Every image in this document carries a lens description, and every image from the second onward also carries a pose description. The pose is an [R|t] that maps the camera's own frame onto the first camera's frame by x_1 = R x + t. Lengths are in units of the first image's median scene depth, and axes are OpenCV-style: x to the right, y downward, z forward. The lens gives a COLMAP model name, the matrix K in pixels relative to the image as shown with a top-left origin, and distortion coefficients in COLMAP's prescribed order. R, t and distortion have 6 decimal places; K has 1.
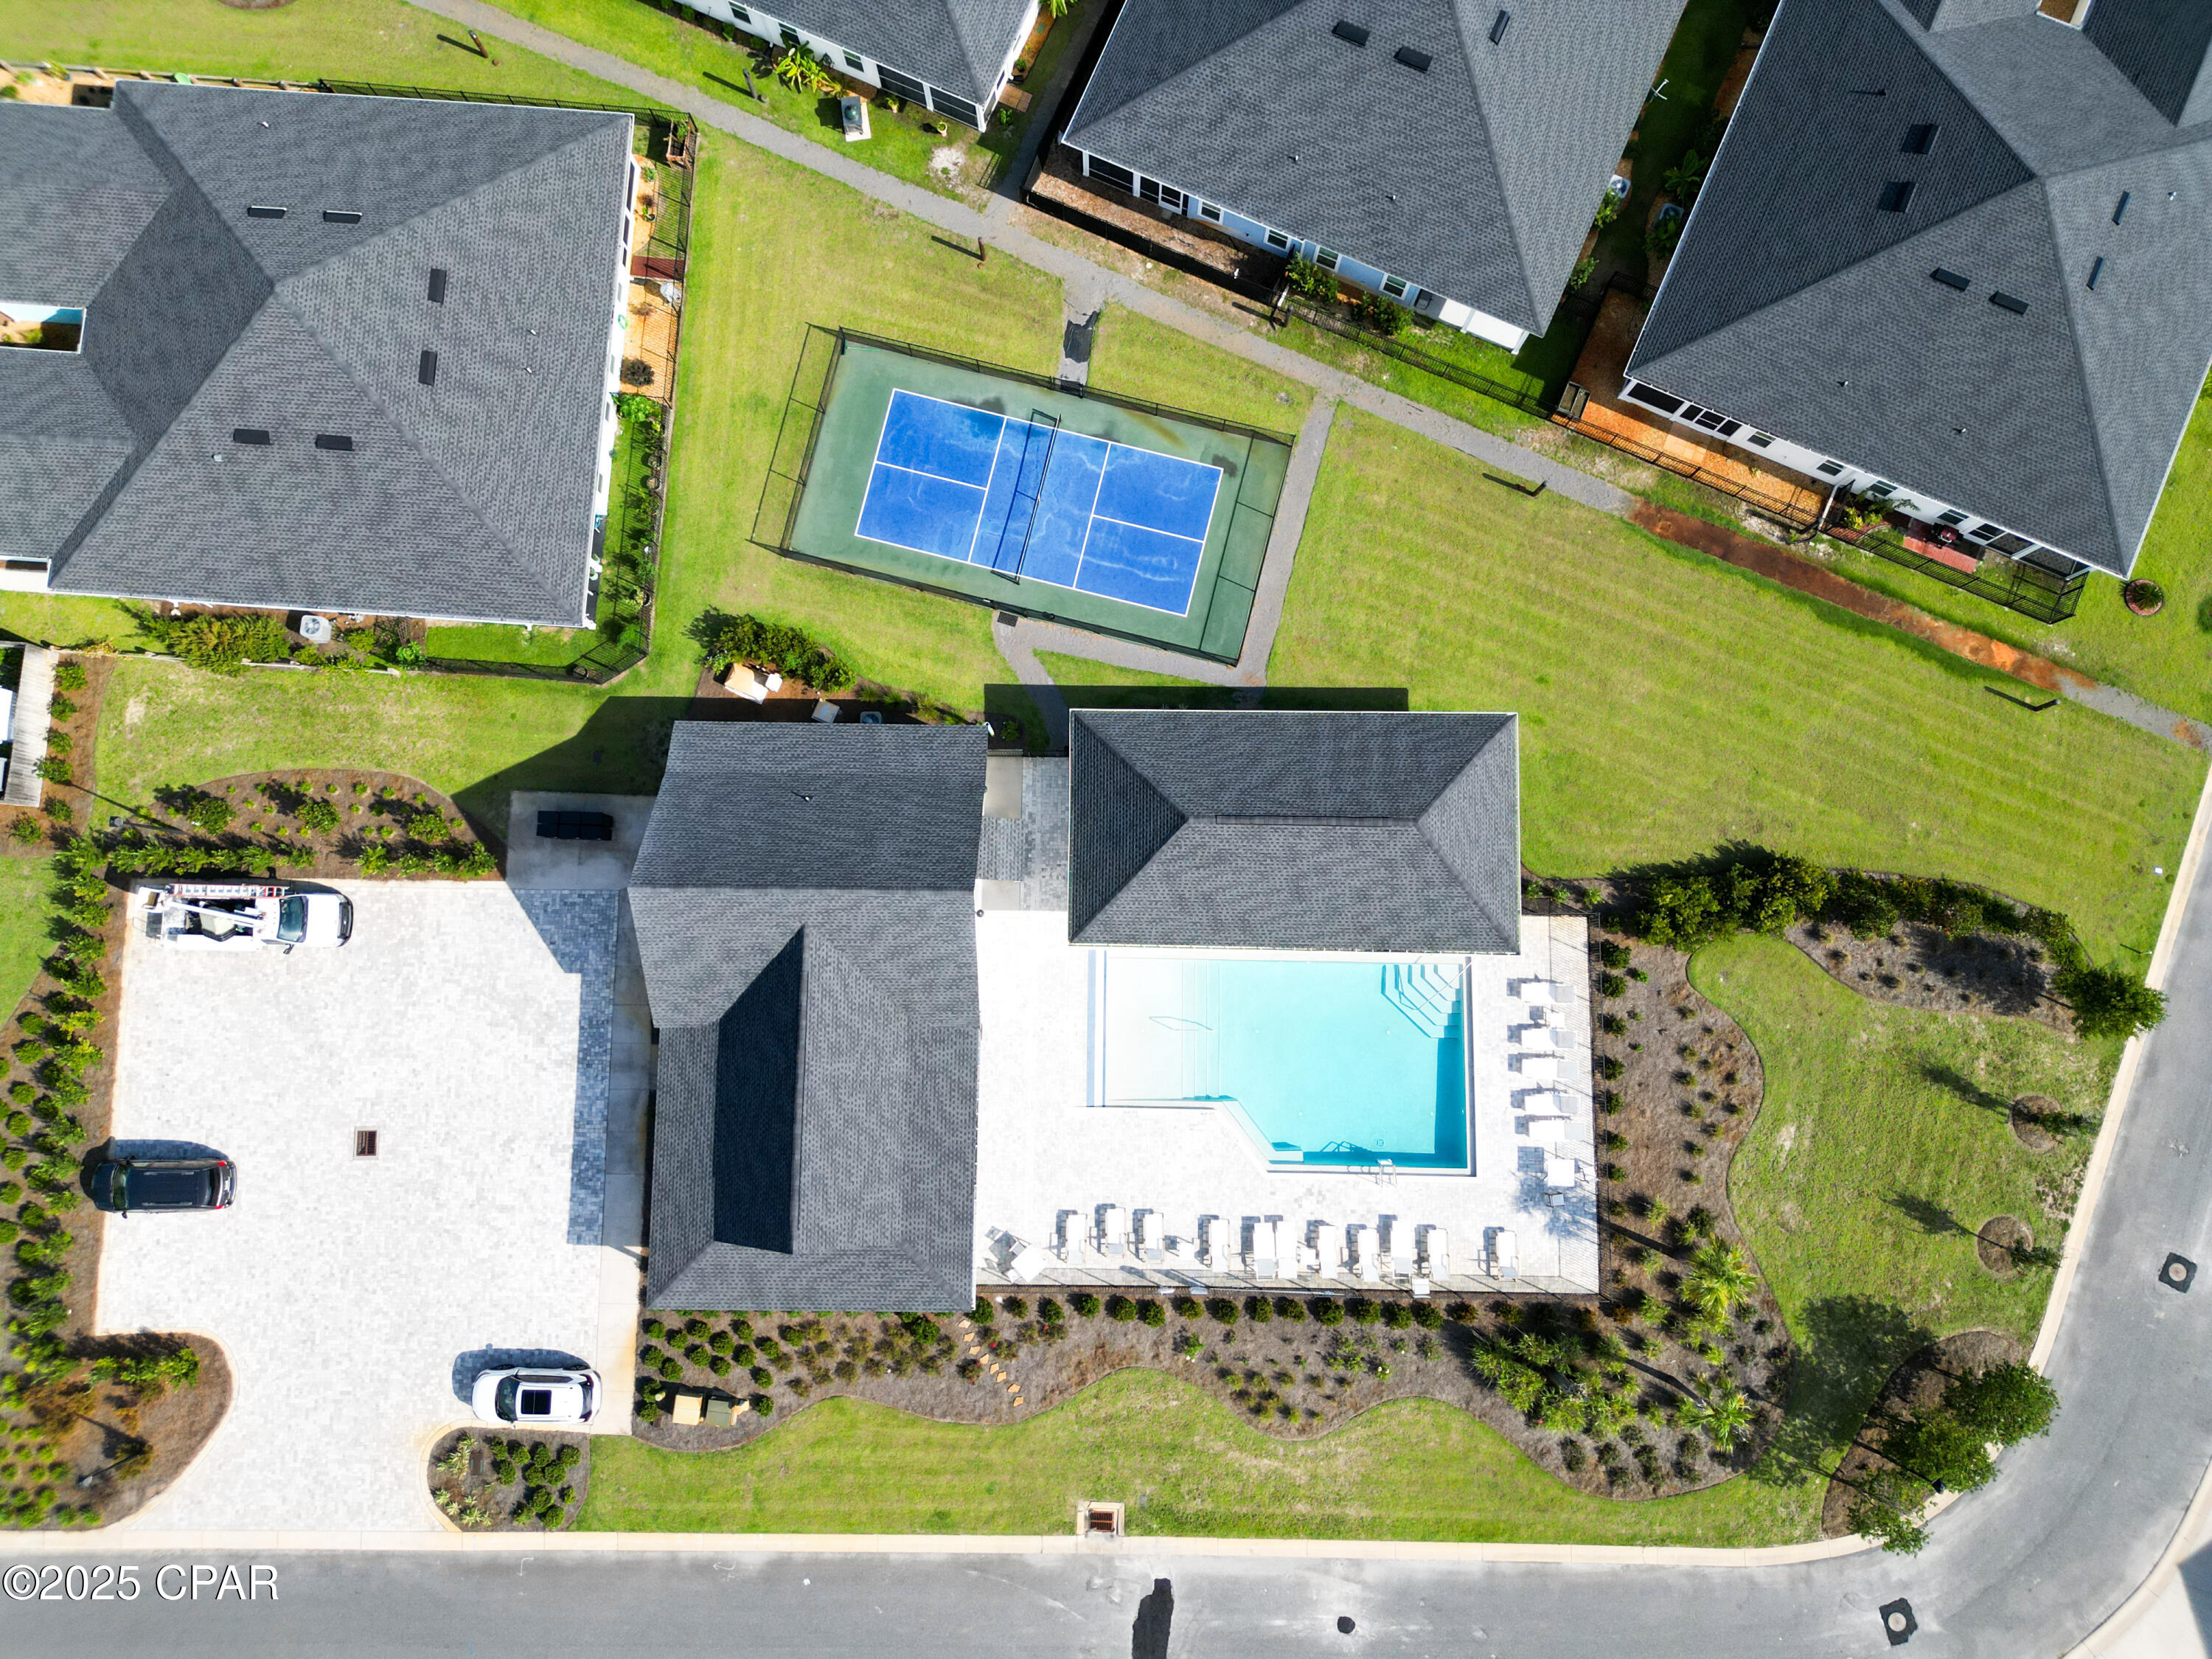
lens RADIAL K [[1534.0, 0, 1110.7], [0, 1534.0, 831.6], [0, 0, 1]] dist [0.055622, -0.050101]
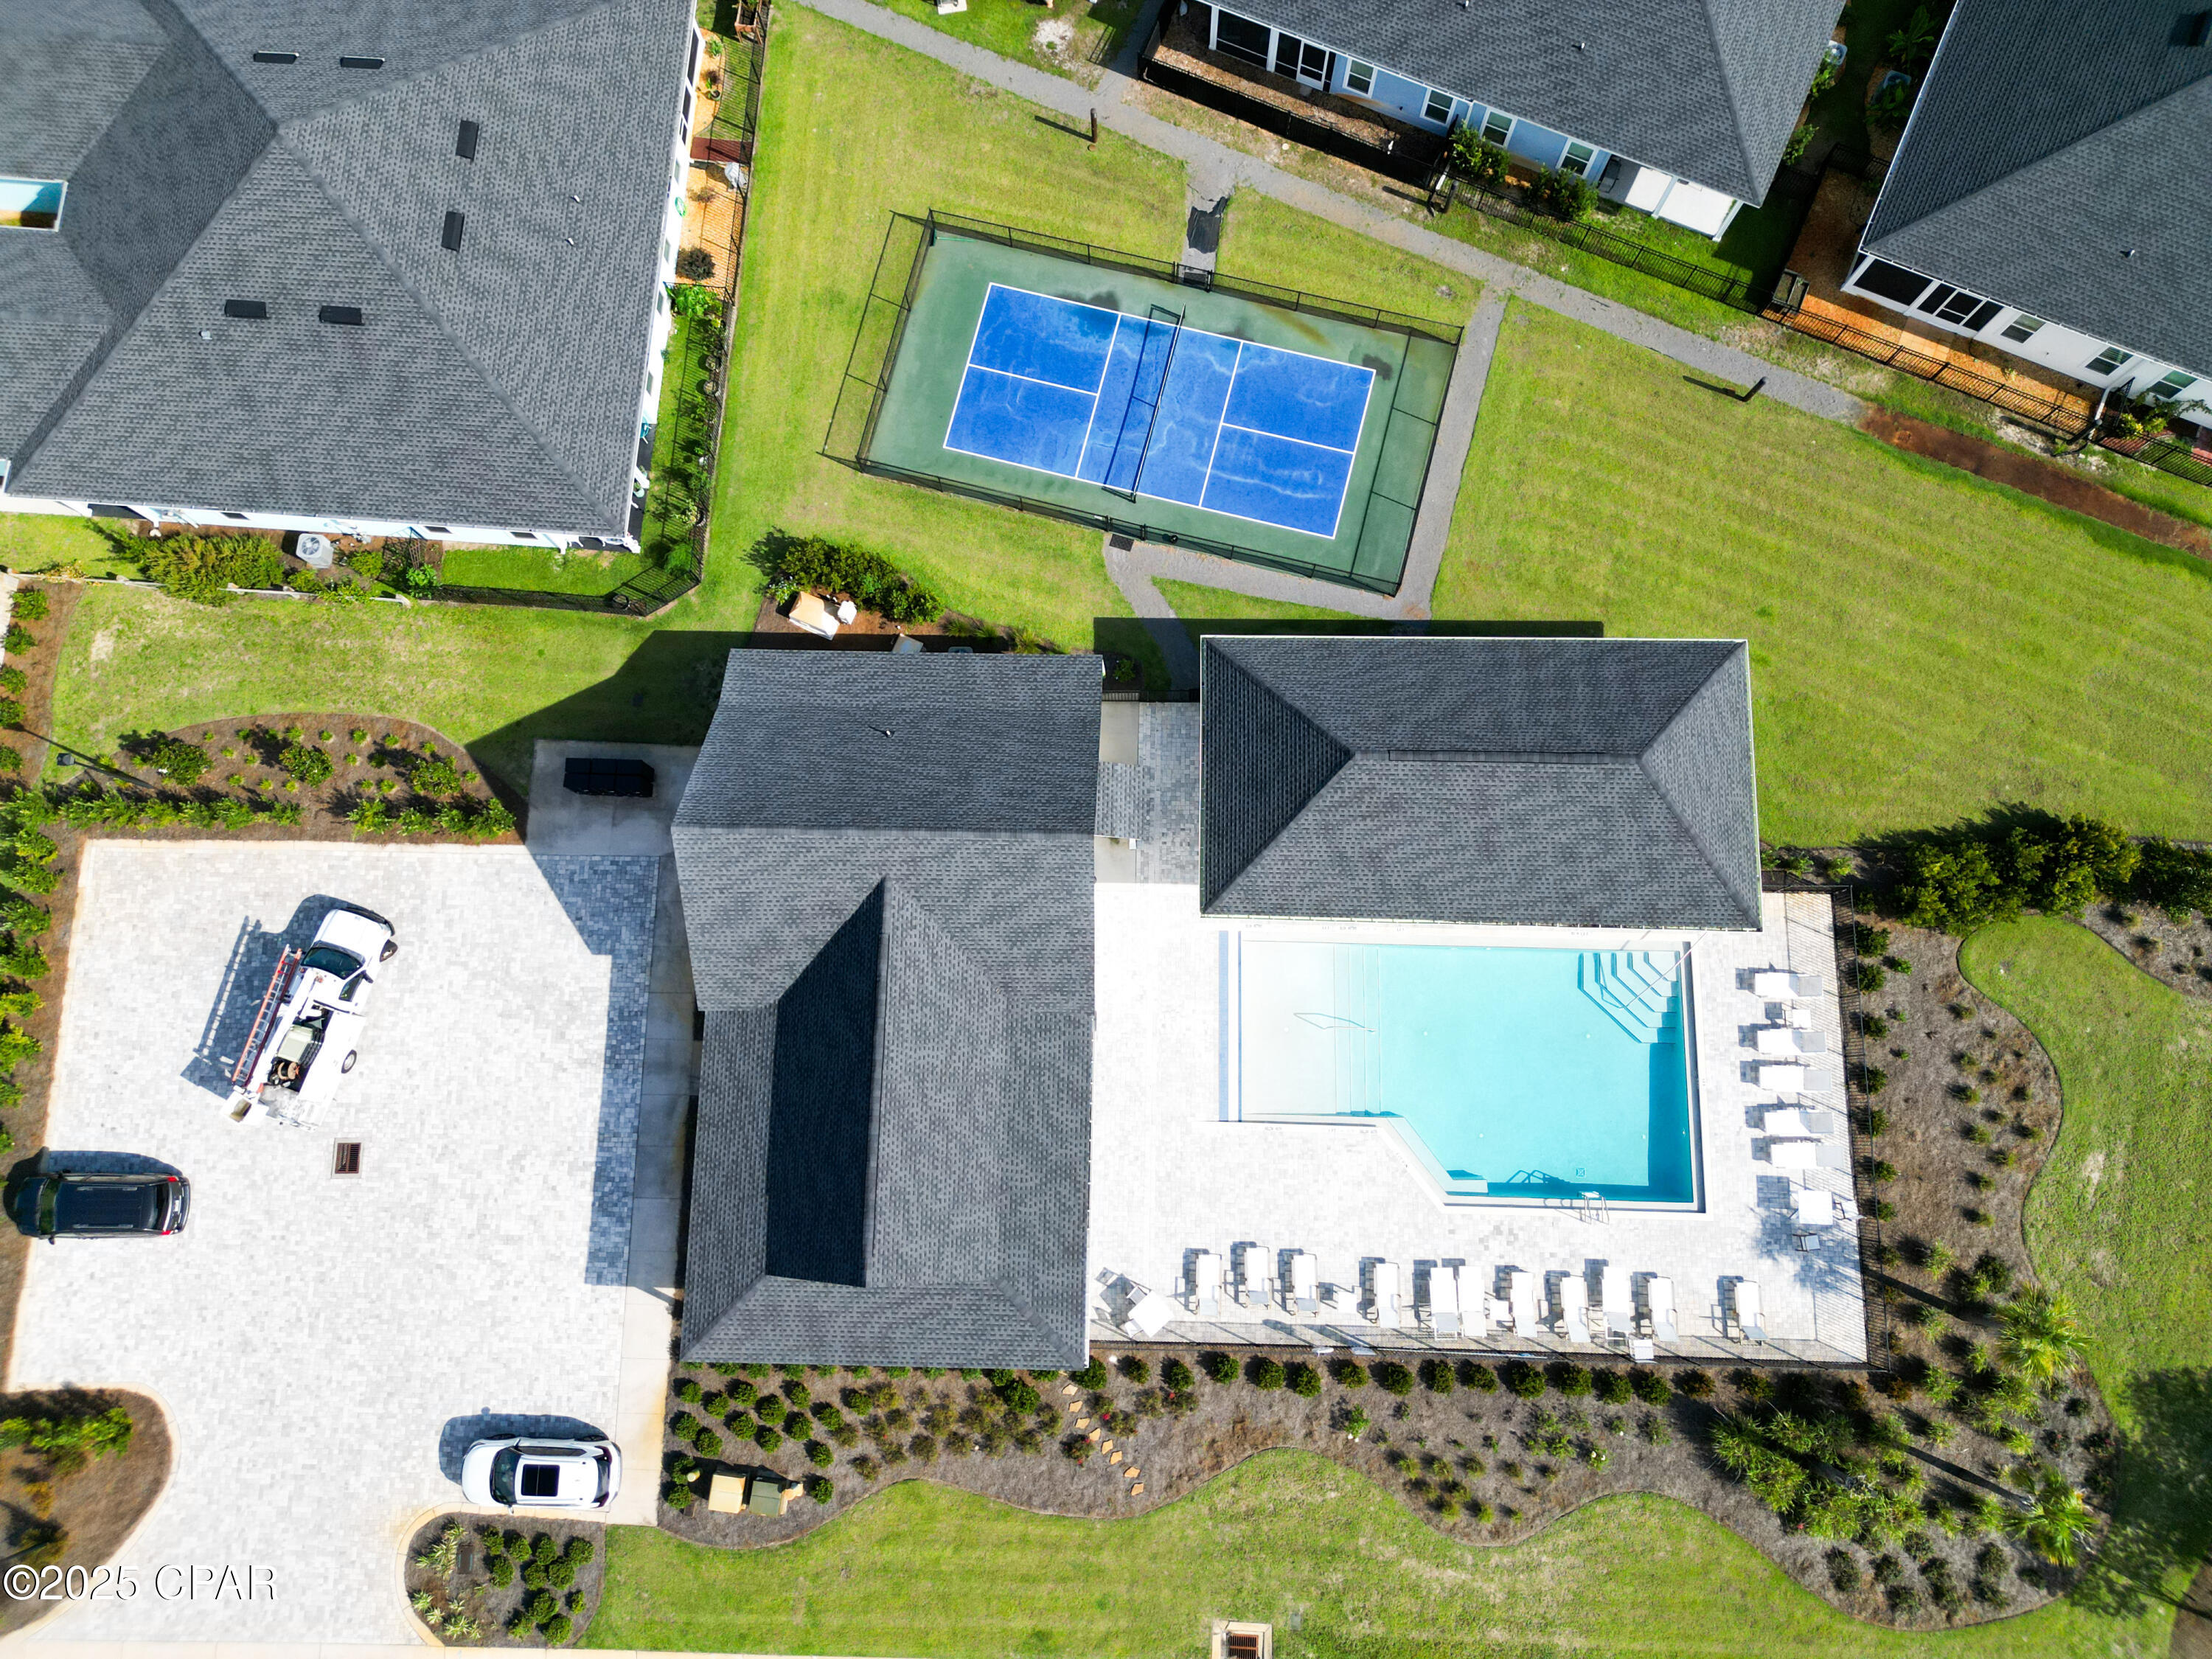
lens RADIAL K [[1534.0, 0, 1110.7], [0, 1534.0, 831.6], [0, 0, 1]] dist [0.055622, -0.050101]
pose [[0.999755, 0.004406, -0.021674, -0.055968], [-0.005948, 0.997415, -0.071605, 0.083837], [0.021302, 0.071716, 0.997198, 0.170840]]
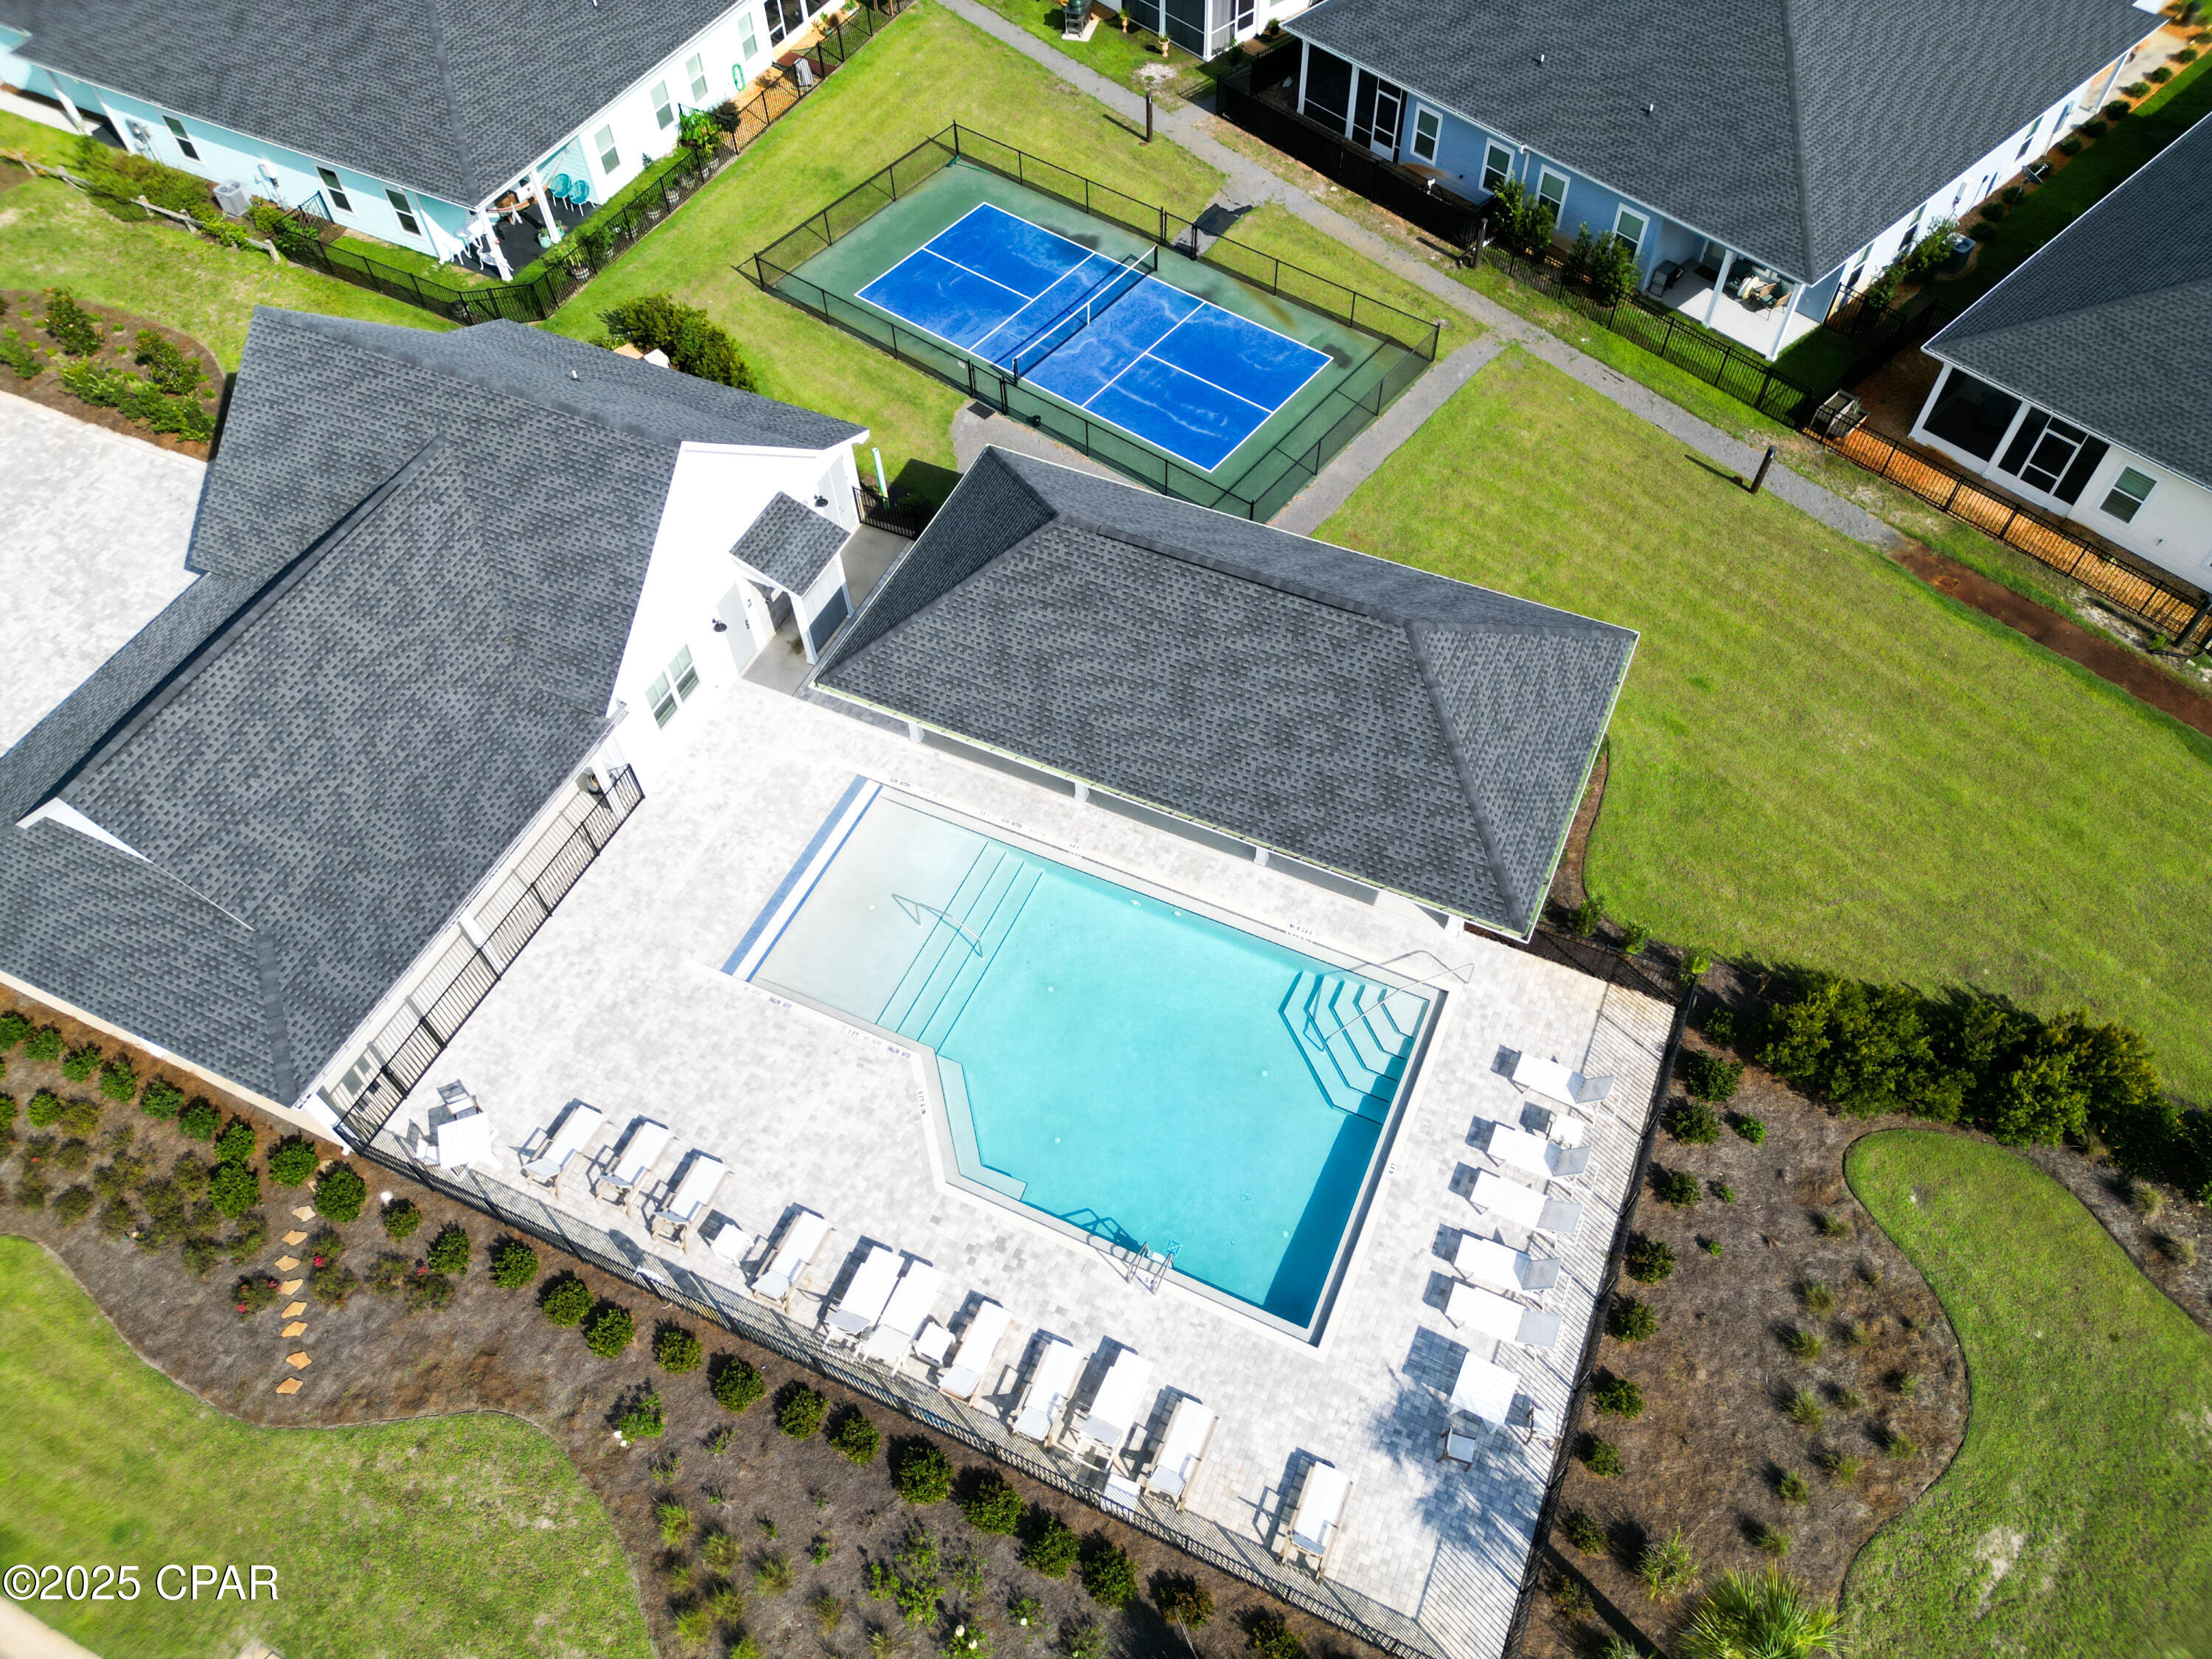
lens RADIAL K [[1534.0, 0, 1110.7], [0, 1534.0, 831.6], [0, 0, 1]] dist [0.055622, -0.050101]
pose [[0.913882, 0.316428, -0.254347, 0.246590], [-0.399759, 0.810630, -0.427868, 0.322896], [0.070792, 0.492699, 0.867316, 0.480401]]
